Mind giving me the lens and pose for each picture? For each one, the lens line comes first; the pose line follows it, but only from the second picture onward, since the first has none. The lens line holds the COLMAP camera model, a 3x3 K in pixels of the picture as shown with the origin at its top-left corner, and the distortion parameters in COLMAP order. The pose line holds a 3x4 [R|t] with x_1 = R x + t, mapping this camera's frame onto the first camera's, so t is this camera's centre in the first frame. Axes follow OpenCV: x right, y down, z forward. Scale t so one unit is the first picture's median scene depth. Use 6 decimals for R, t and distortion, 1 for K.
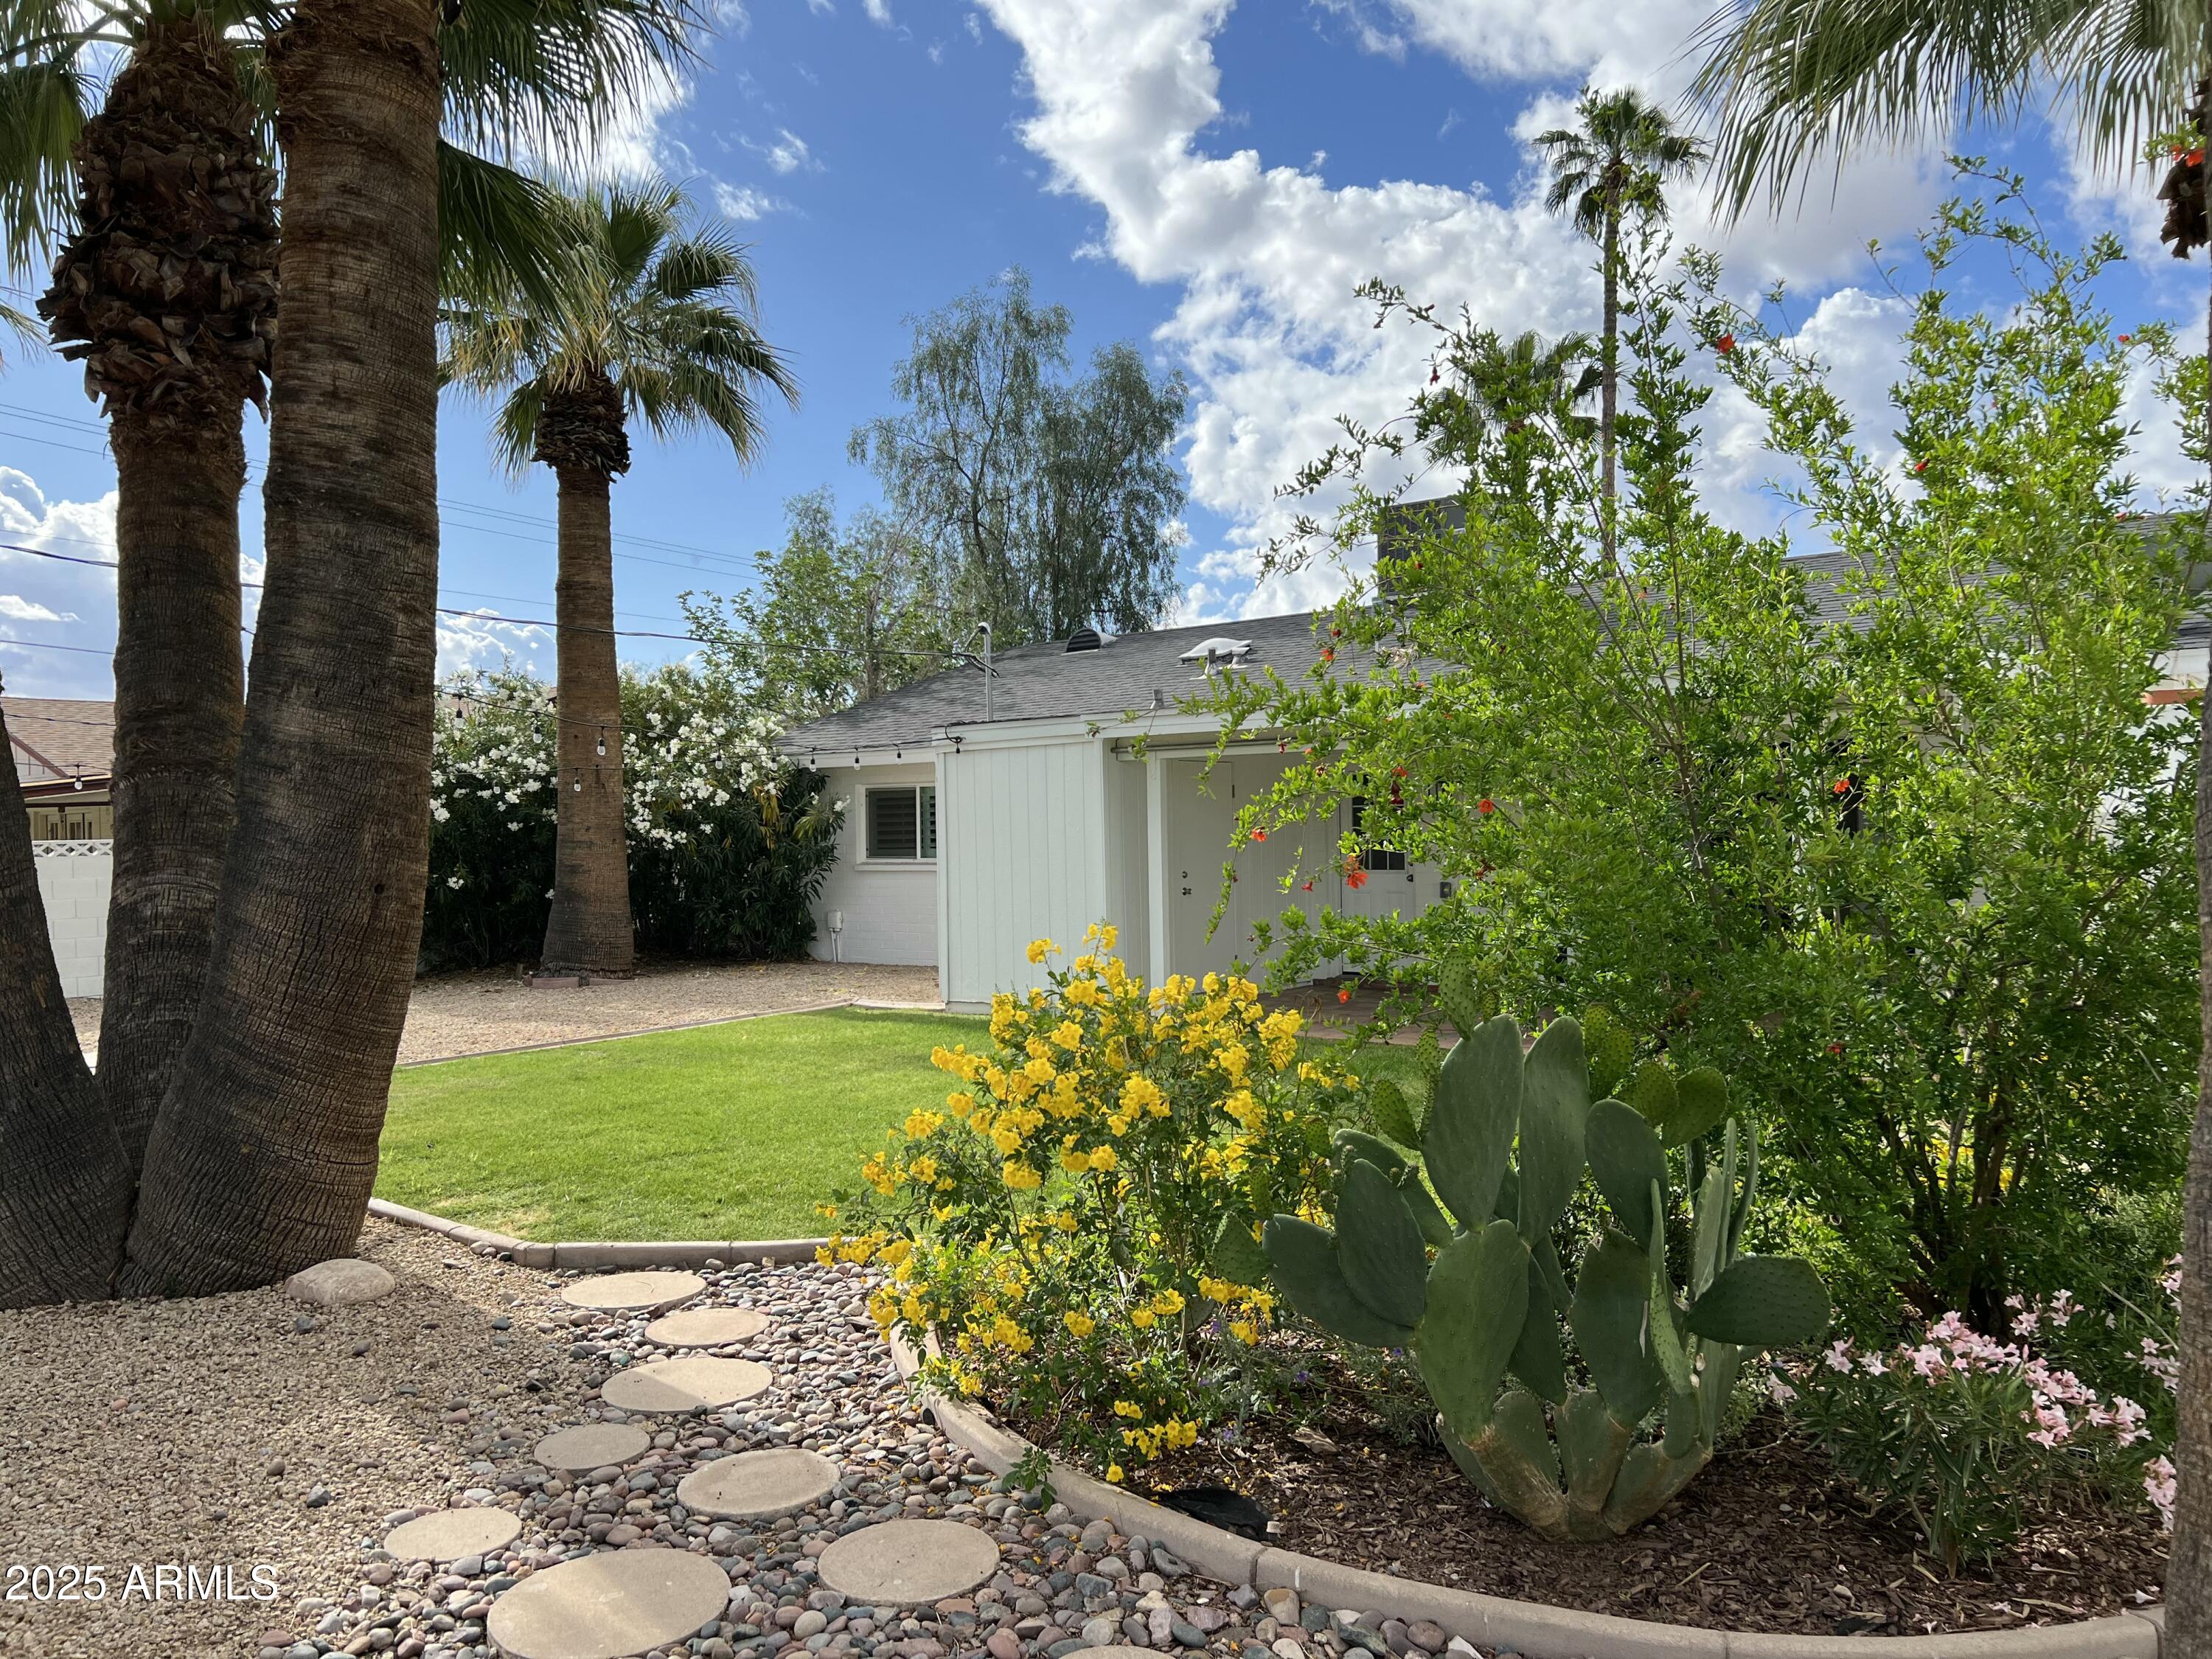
lens RADIAL K [[1633.1, 0, 1106.0], [0, 1633.1, 829.5], [0, 0, 1]] dist [0.075040, -0.001836]
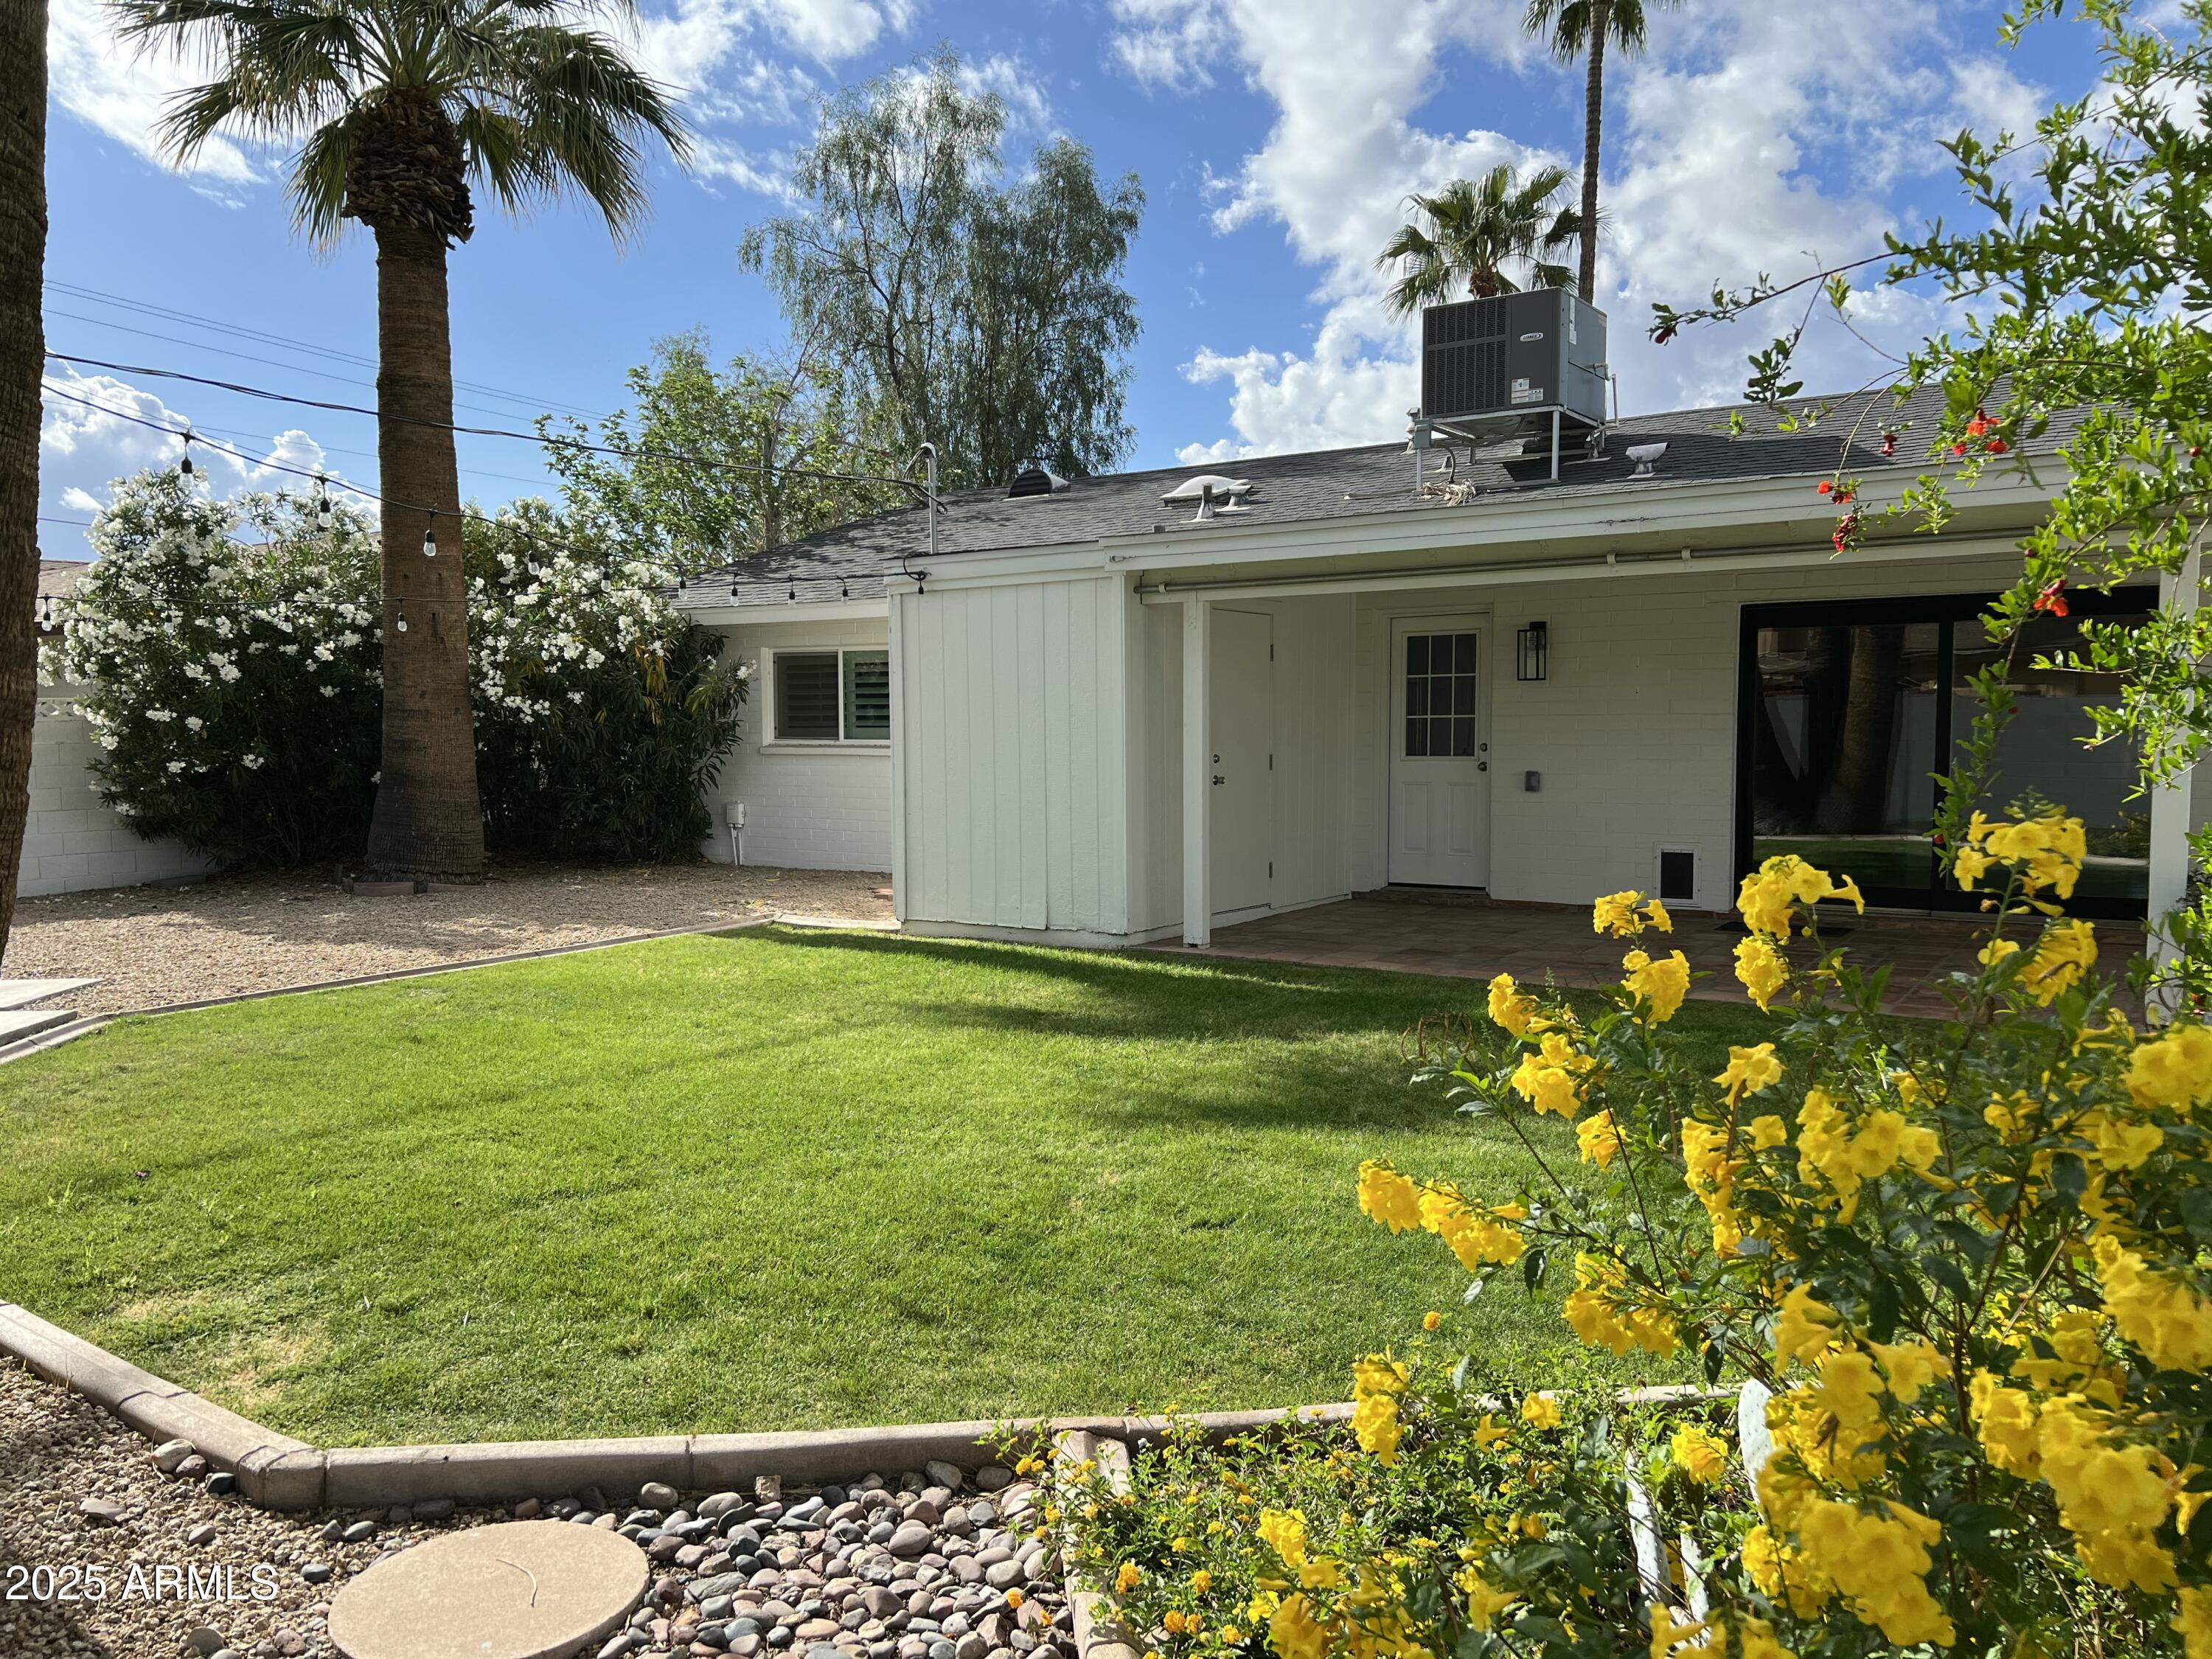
lens RADIAL K [[1645.0, 0, 1106.0], [0, 1645.0, 829.5], [0, 0, 1]] dist [0.027998, 0.006785]
pose [[0.996707, 0.007942, 0.080703, -0.049546], [-0.012901, 0.998048, 0.061105, 0.010962], [-0.080060, -0.061945, 0.994863, 0.172956]]
